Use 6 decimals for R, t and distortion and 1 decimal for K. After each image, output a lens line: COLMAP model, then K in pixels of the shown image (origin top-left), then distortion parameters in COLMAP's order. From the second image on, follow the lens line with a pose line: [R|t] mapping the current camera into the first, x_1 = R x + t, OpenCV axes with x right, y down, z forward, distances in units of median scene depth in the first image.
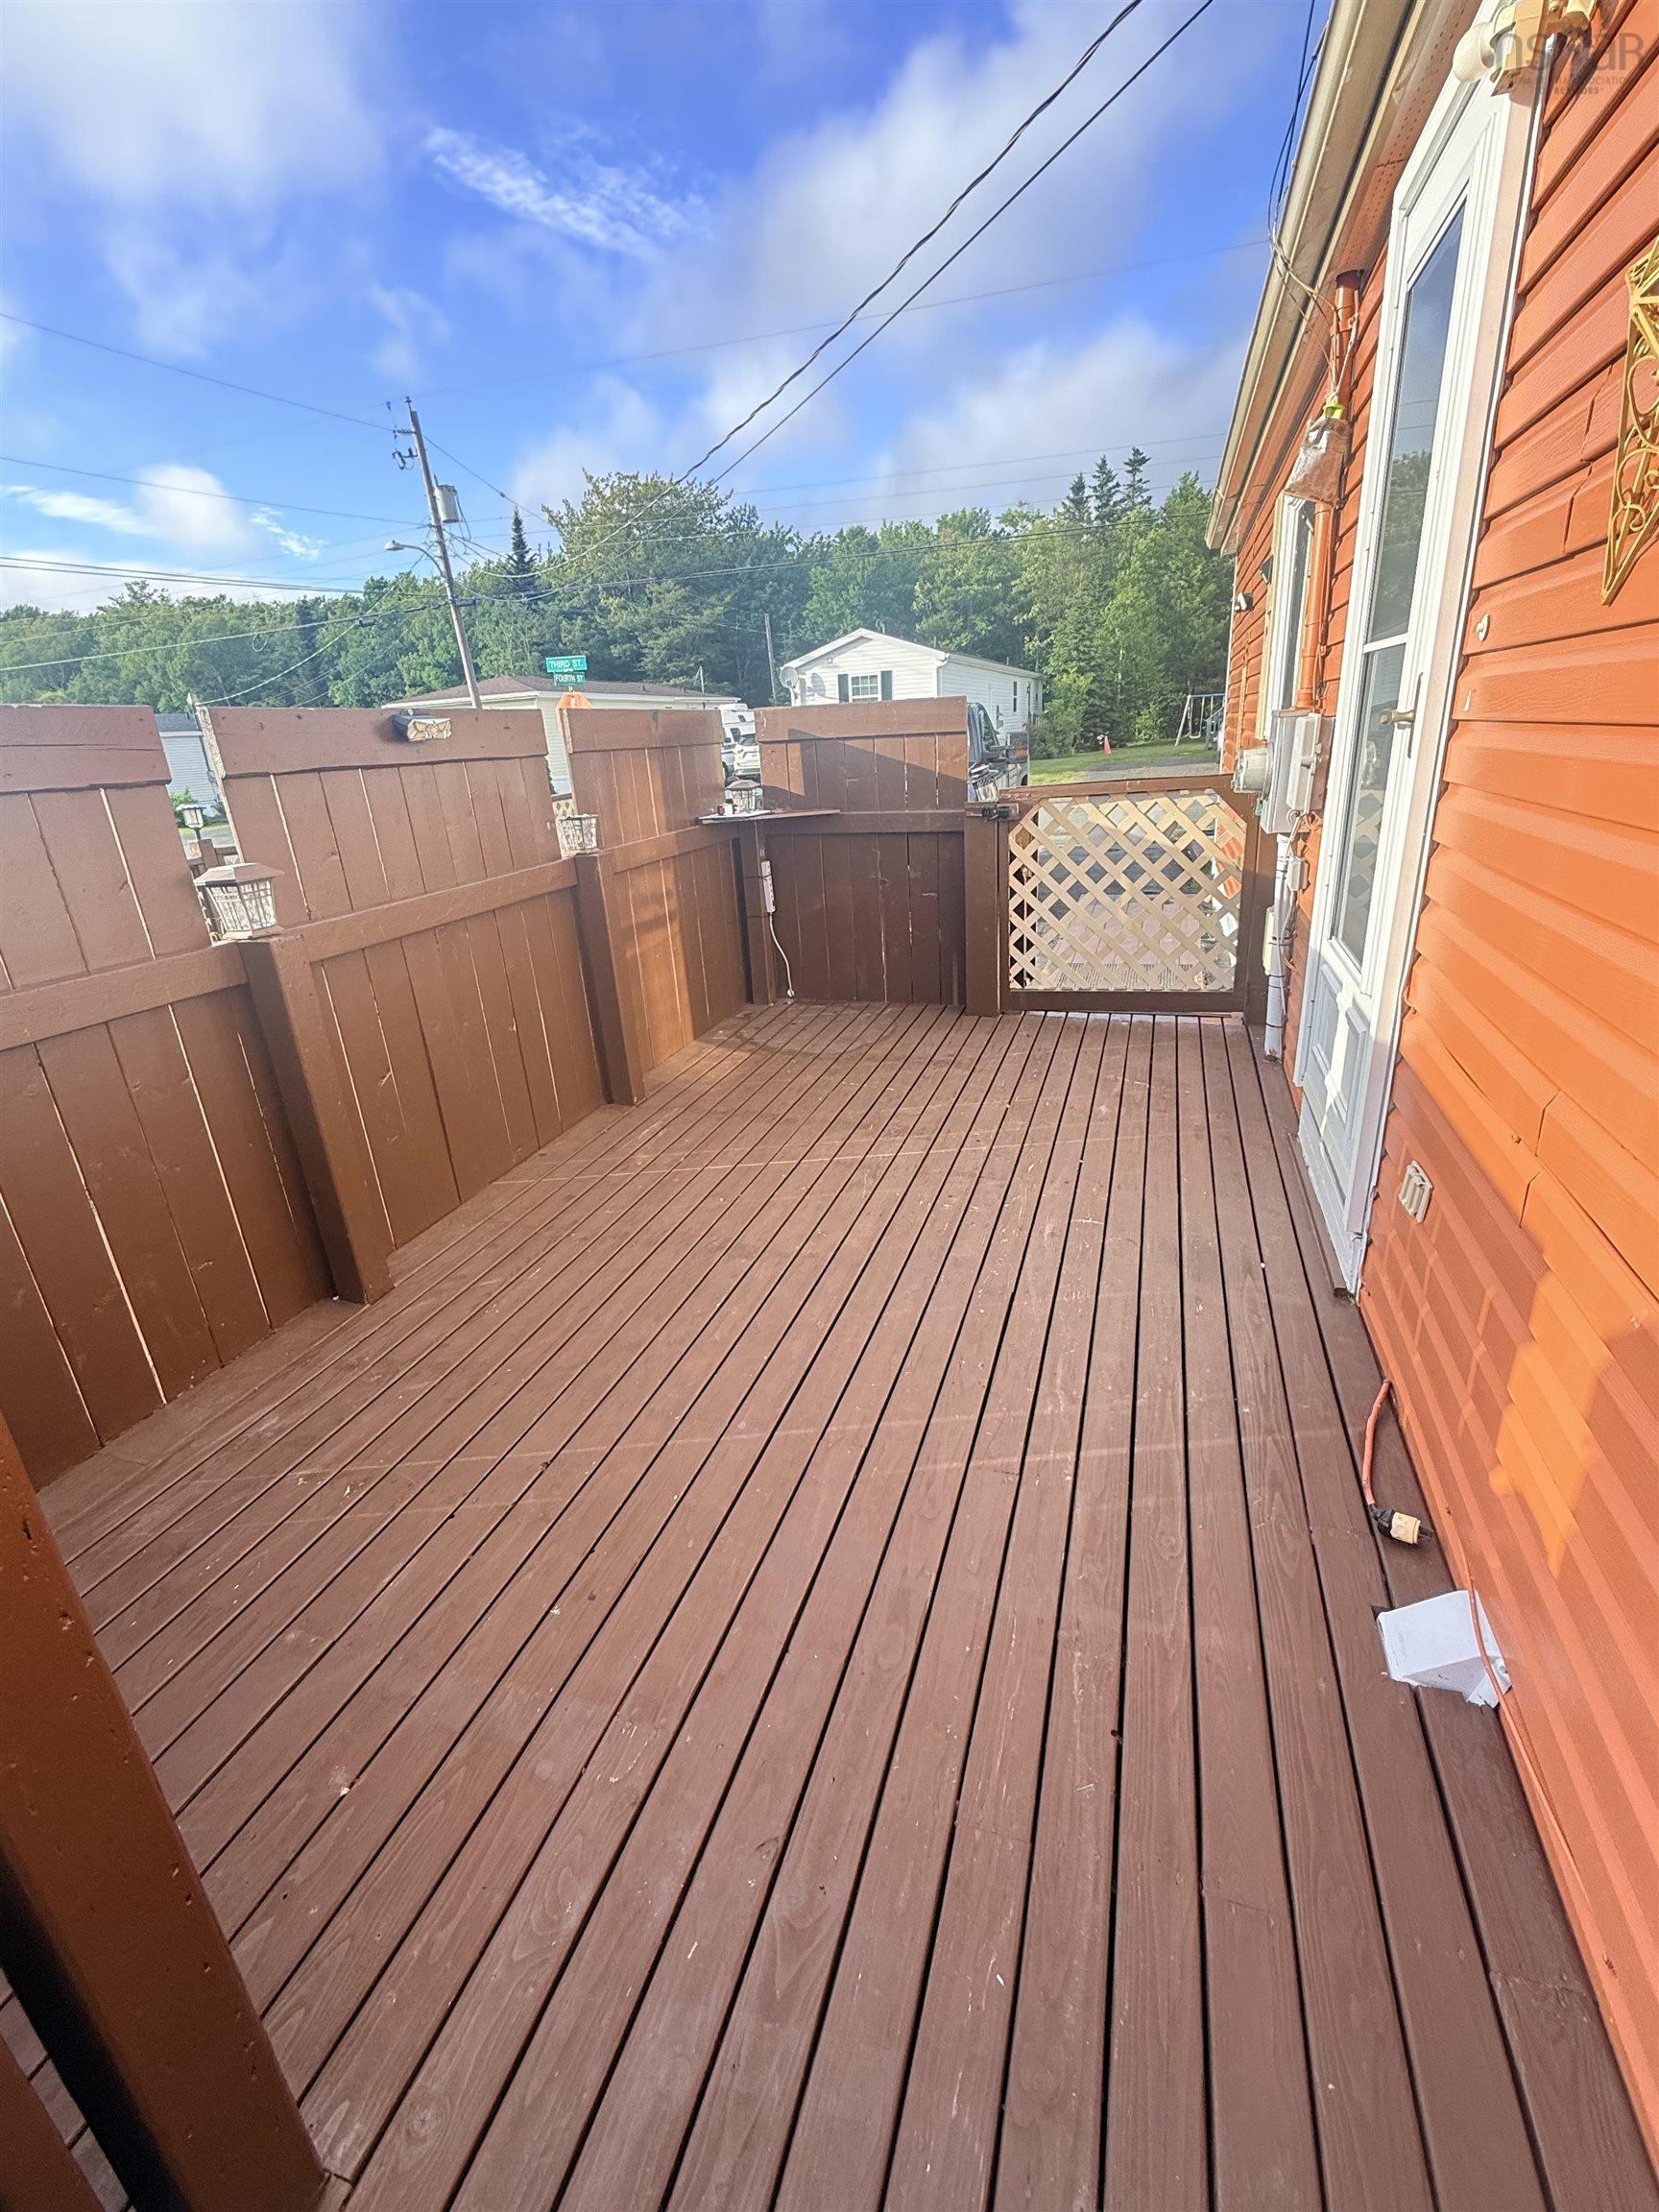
lens RADIAL K [[985.3, 0, 829.5], [0, 985.3, 1106.0], [0, 0, 1]] dist [0.000241, -0.000302]
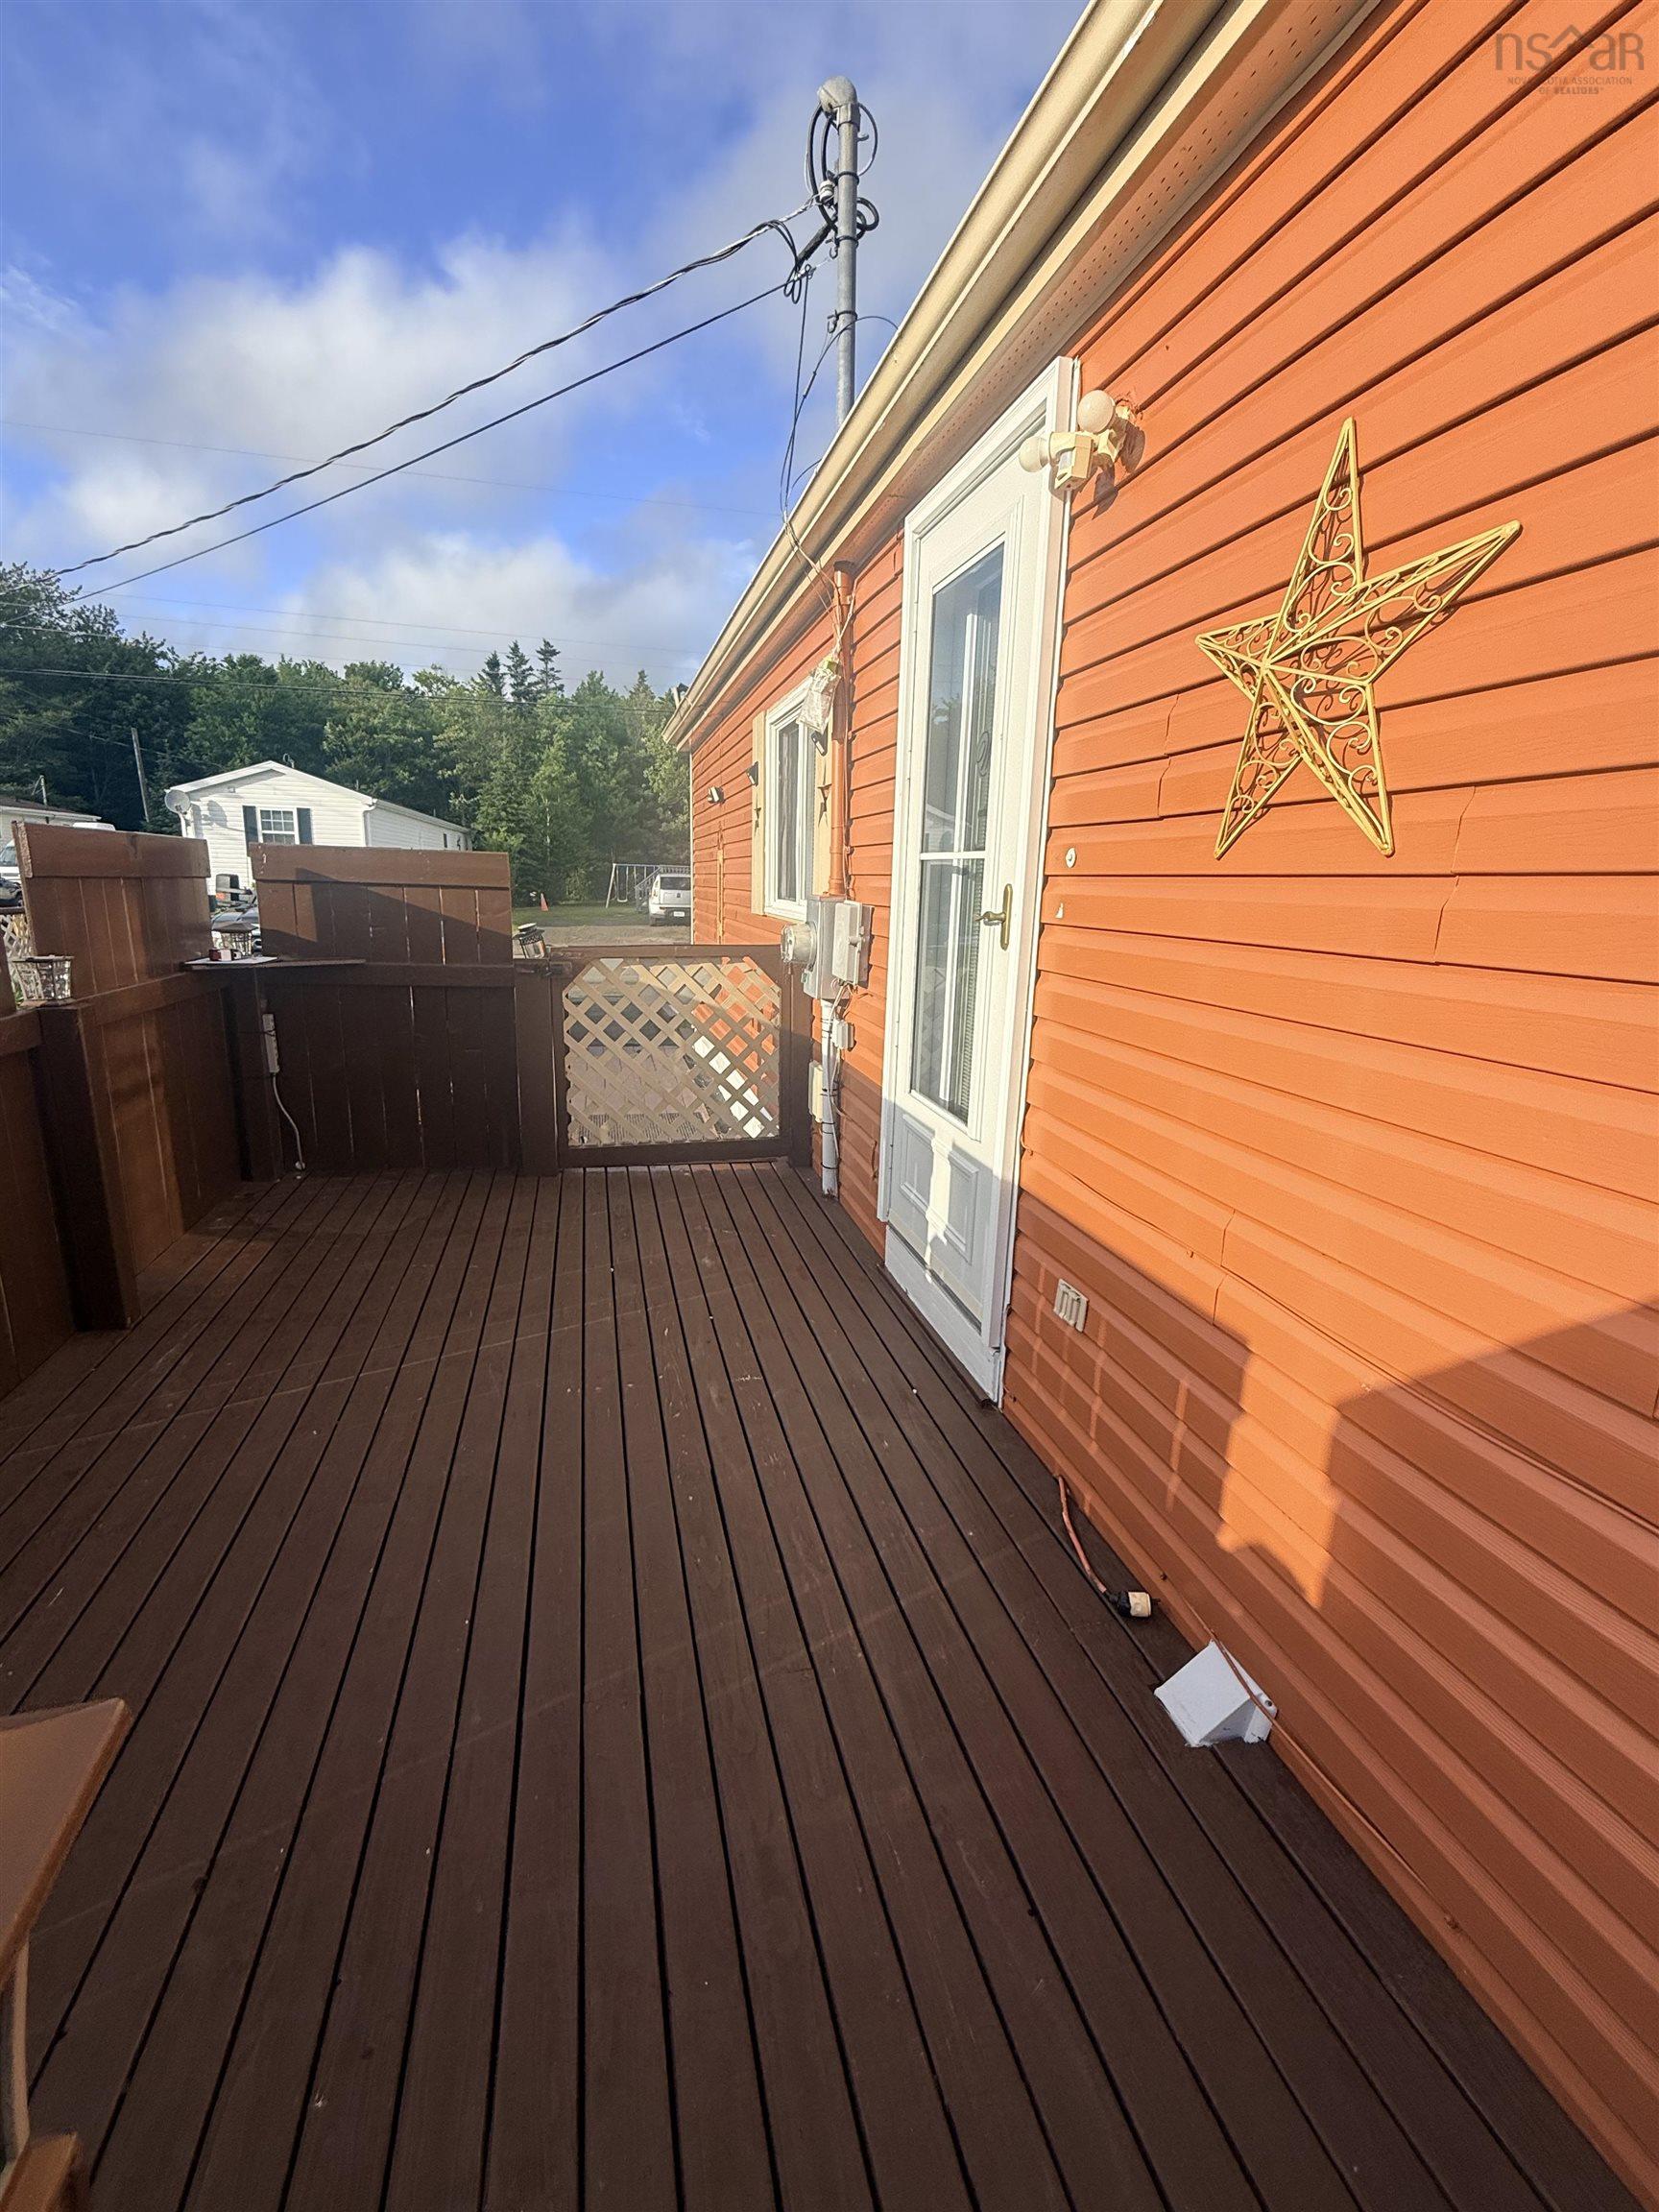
lens RADIAL K [[985.3, 0, 829.5], [0, 985.3, 1106.0], [0, 0, 1]] dist [0.000241, -0.000302]
pose [[0.851673, -0.035139, 0.522894, -0.117599], [0.111515, 0.987051, -0.115301, -0.020228], [-0.512072, 0.156510, 0.844563, 0.049051]]
